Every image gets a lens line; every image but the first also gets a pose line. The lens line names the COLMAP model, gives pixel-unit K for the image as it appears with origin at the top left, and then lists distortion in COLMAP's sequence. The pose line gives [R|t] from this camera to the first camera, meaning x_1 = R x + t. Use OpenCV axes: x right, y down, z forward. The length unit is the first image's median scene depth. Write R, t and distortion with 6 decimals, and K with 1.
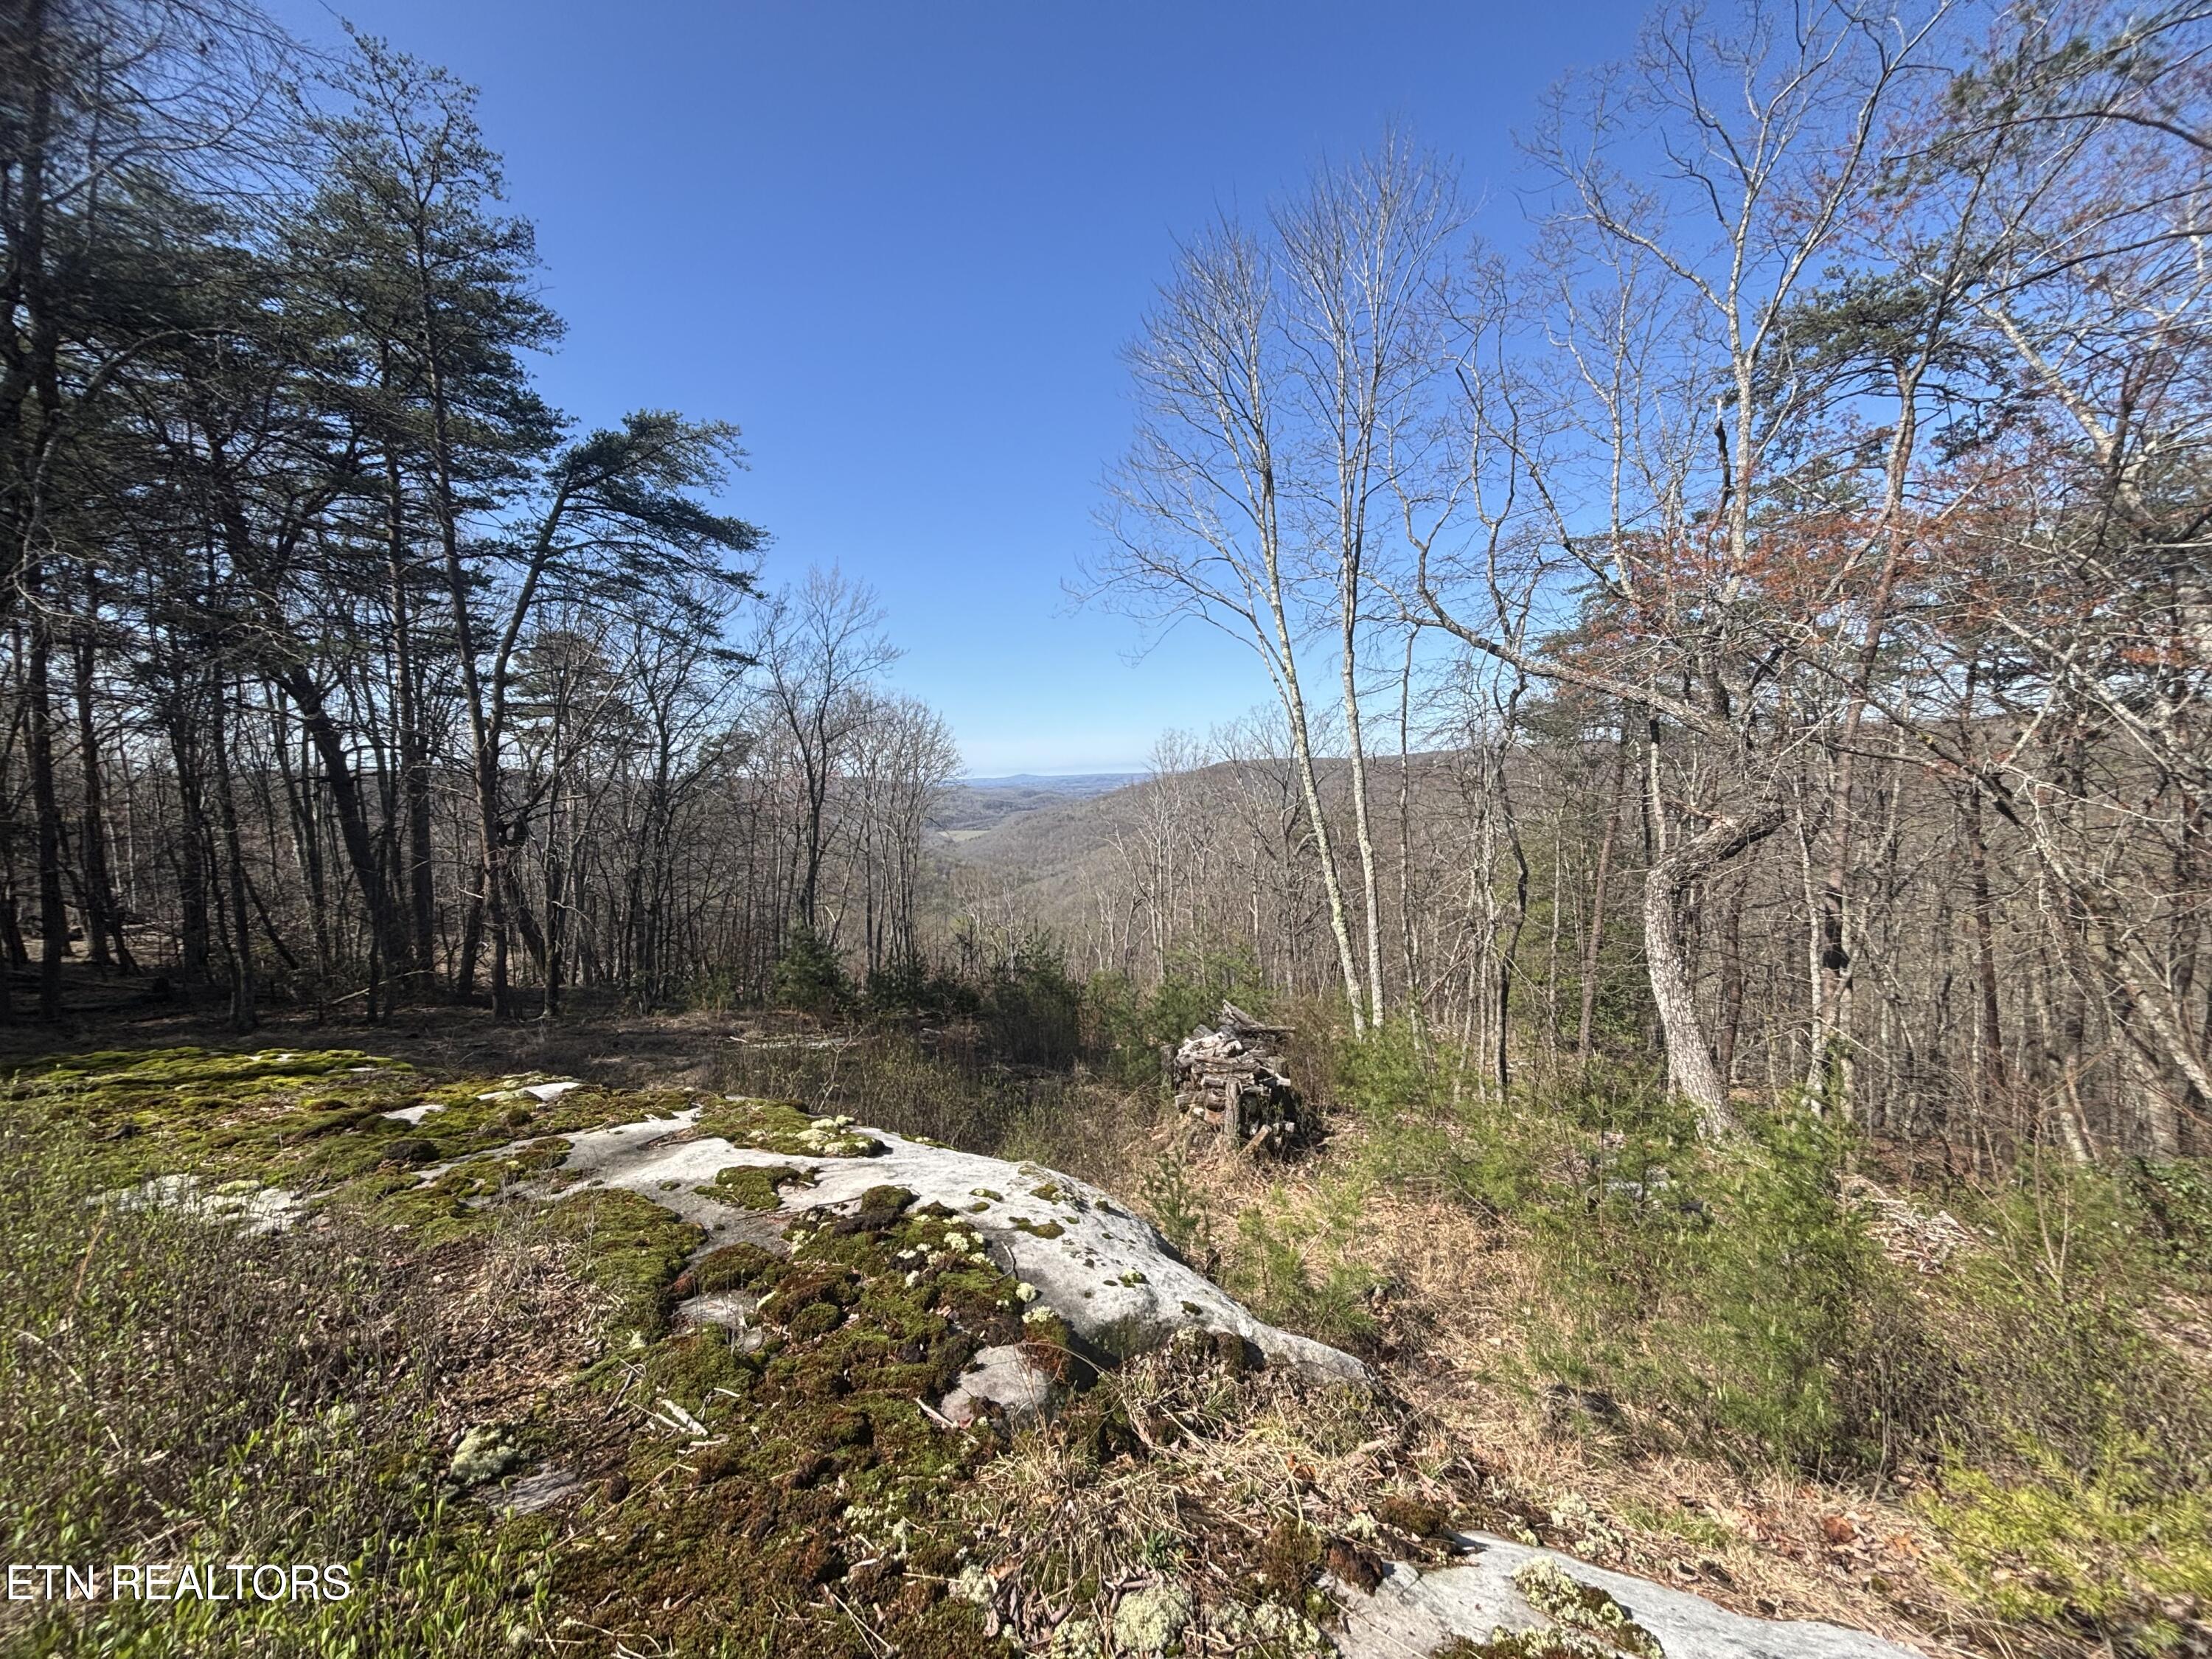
lens RADIAL K [[886.1, 0, 1105.3], [0, 886.1, 837.5], [0, 0, 1]] dist [-0.000547, 0.000025]
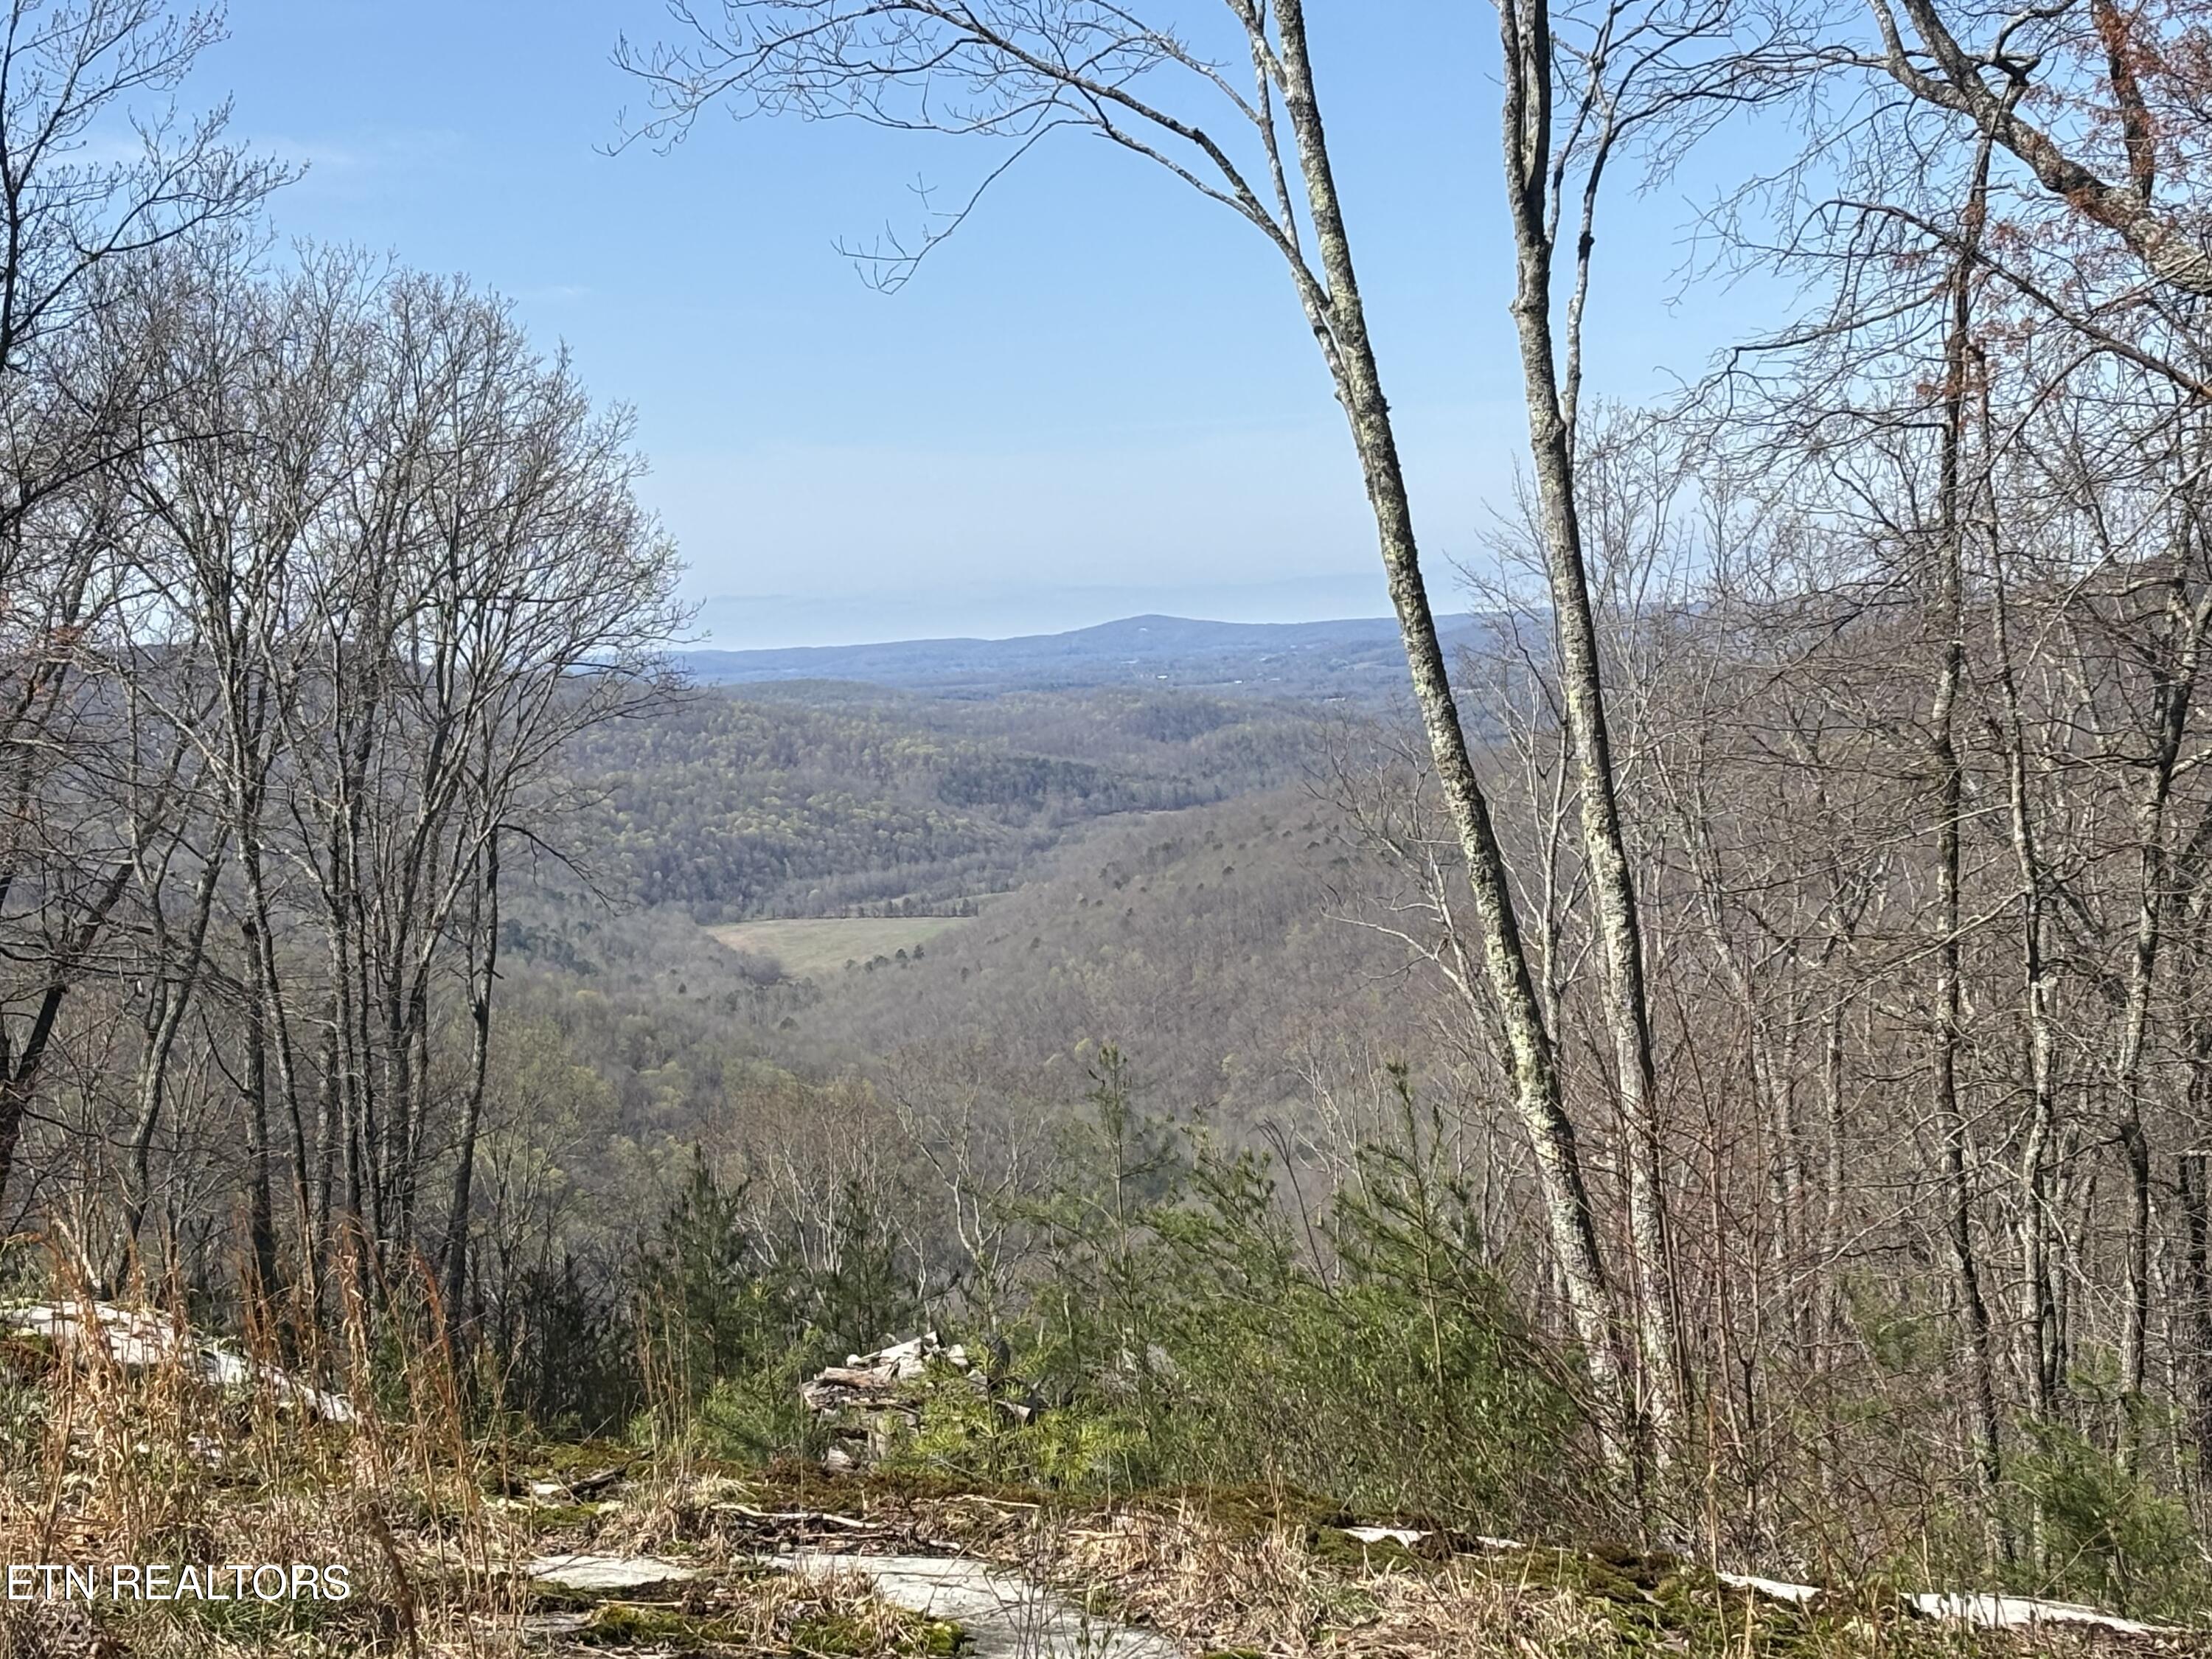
lens RADIAL K [[4734.8, 0, 1106.0], [0, 4734.8, 829.5], [0, 0, 1]] dist [0.102337, -0.016962]
pose [[0.994585, -0.012445, -0.103179, 0.283214], [0.009804, 0.999612, -0.026060, 0.042726], [0.103464, 0.024908, 0.994321, -0.667873]]
